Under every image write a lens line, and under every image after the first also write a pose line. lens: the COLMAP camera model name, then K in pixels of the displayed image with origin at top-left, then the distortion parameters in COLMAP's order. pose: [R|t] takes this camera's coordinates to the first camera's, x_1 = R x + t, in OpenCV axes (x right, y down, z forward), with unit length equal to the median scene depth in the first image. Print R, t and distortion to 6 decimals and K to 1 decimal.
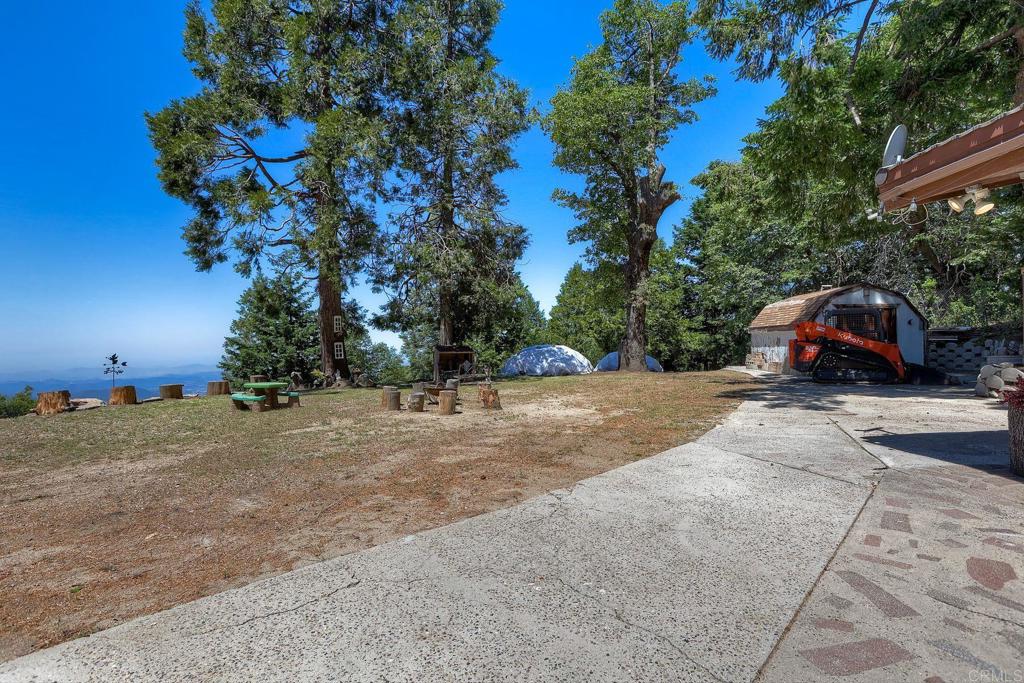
lens RADIAL K [[473.8, 0, 519.5], [0, 473.8, 336.0], [0, 0, 1]] dist [-0.022540, 0.001526]
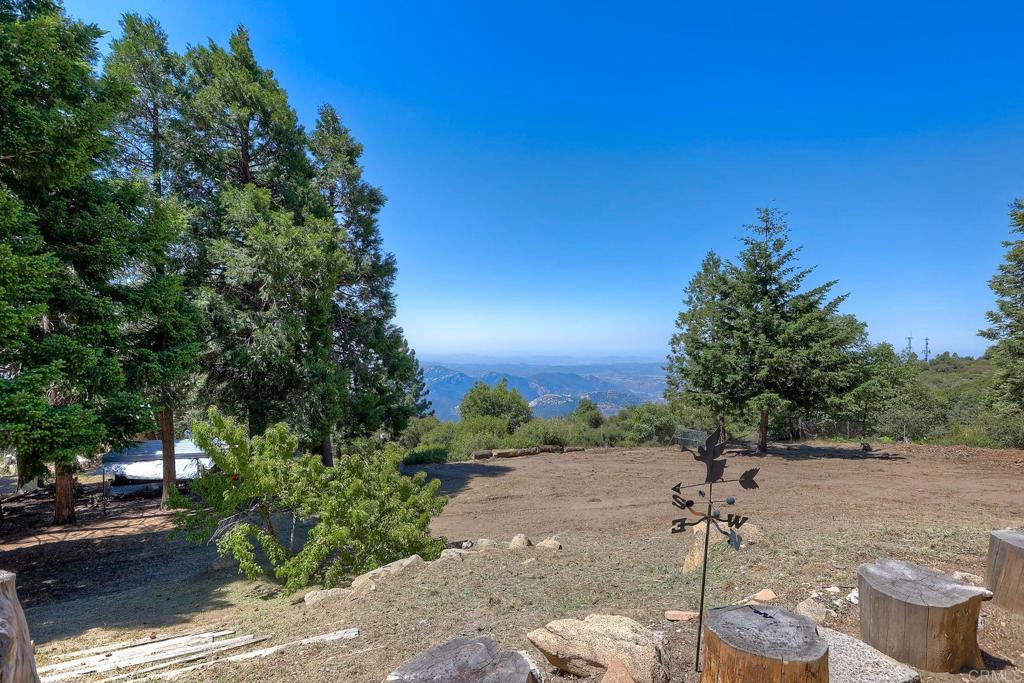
lens RADIAL K [[473.8, 0, 519.5], [0, 473.8, 336.0], [0, 0, 1]] dist [-0.022540, 0.001526]
pose [[0.697887, 0.010347, -0.716133, -0.238366], [-0.004762, 0.999941, 0.009807, 0.000748], [0.716192, -0.003434, 0.697895, 0.246785]]
